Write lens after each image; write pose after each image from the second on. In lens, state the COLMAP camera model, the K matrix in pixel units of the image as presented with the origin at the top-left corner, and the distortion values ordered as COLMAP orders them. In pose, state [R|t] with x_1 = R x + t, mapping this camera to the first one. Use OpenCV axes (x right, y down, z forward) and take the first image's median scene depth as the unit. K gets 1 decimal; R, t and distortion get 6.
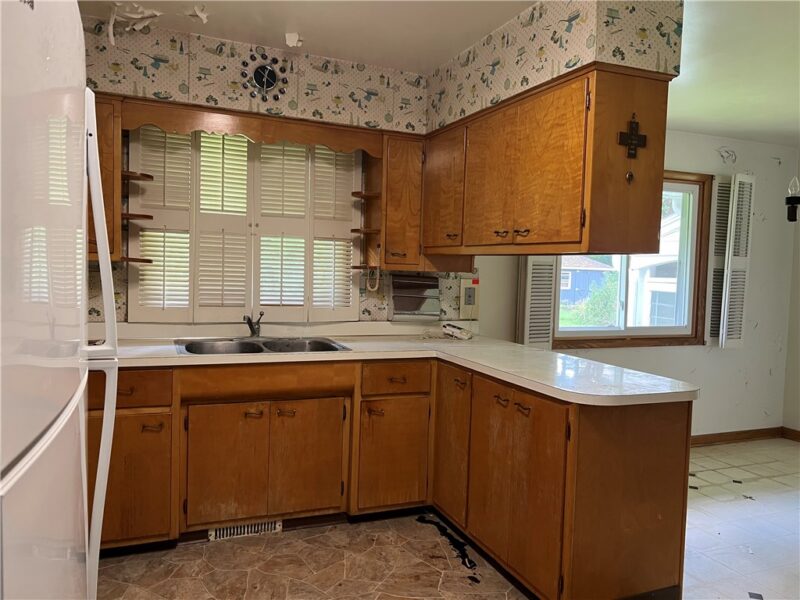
lens RADIAL K [[598.4, 0, 402.5], [0, 598.4, 302.2], [0, 0, 1]] dist [0.032851, -0.038700]
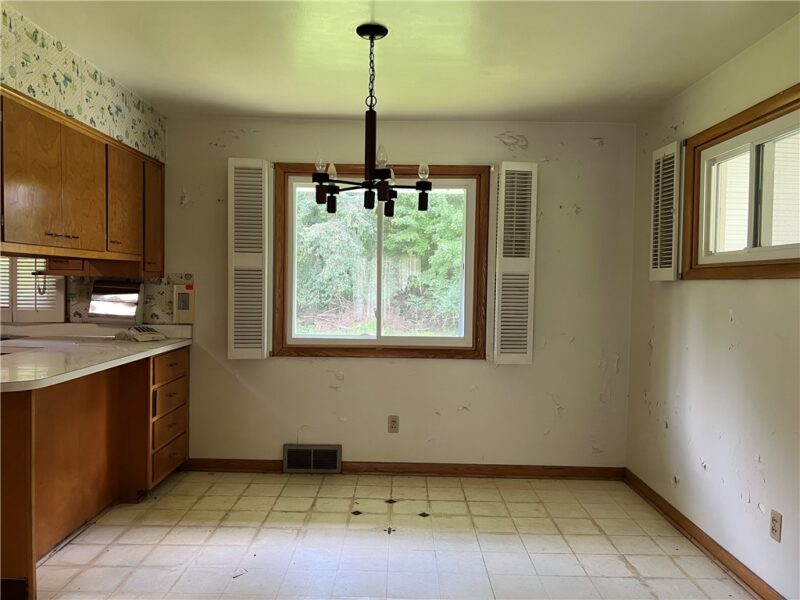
lens RADIAL K [[598.4, 0, 398.0], [0, 598.4, 299.6], [0, 0, 1]] dist [0.032851, -0.038700]
pose [[0.926626, -0.002479, -0.375976, 1.010360], [-0.012359, 0.999237, -0.037046, 0.025092], [0.375781, 0.038975, 0.925888, 0.207737]]
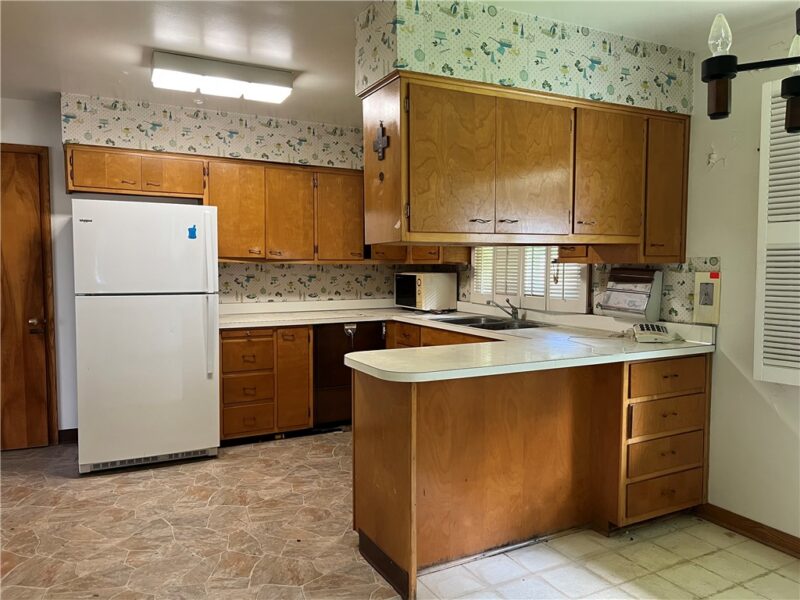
lens RADIAL K [[598.4, 0, 398.9], [0, 598.4, 304.0], [0, 0, 1]] dist [0.032851, -0.038700]
pose [[0.096253, 0.034444, -0.994761, 1.017466], [-0.052218, 0.998200, 0.029511, 0.000971], [0.993986, 0.049104, 0.097878, 0.623808]]
